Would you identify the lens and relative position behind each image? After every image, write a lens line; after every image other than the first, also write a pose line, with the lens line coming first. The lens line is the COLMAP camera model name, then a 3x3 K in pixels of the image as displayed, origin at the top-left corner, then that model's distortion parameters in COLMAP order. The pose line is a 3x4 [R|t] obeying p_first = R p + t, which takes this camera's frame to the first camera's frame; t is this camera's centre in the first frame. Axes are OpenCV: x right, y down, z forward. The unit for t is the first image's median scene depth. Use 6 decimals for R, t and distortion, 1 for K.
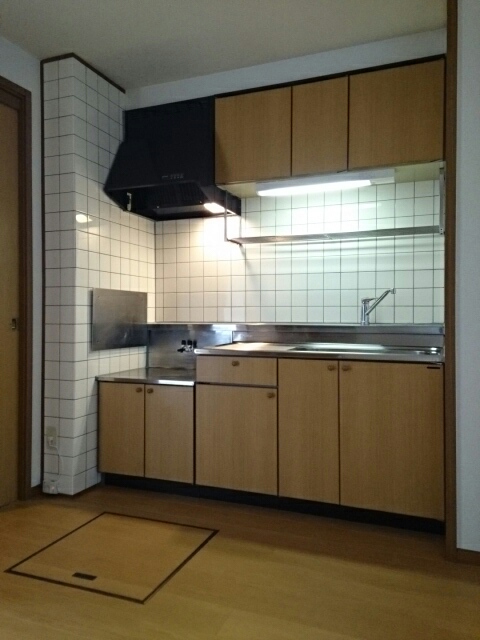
lens RADIAL K [[506.9, 0, 240.7], [0, 506.9, 317.0], [0, 0, 1]] dist [0.079583, -0.004190]
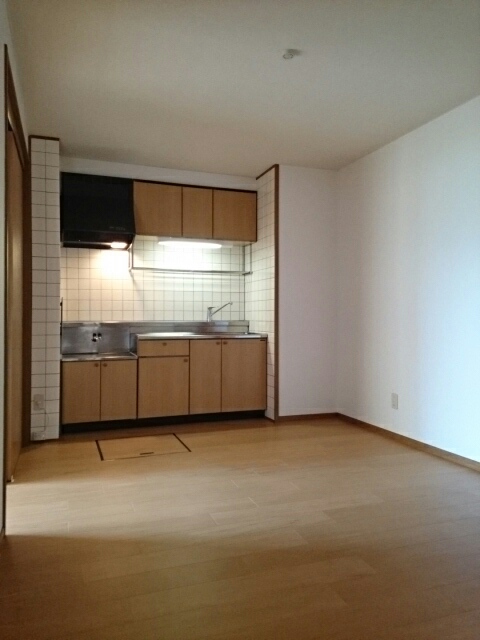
lens RADIAL K [[506.9, 0, 238.7], [0, 506.9, 320.4], [0, 0, 1]] dist [0.079583, -0.004190]
pose [[0.746709, -0.004768, 0.665133, -0.885306], [0.000953, 0.999981, 0.006098, 0.000693], [-0.665150, -0.003920, 0.746700, -0.420717]]
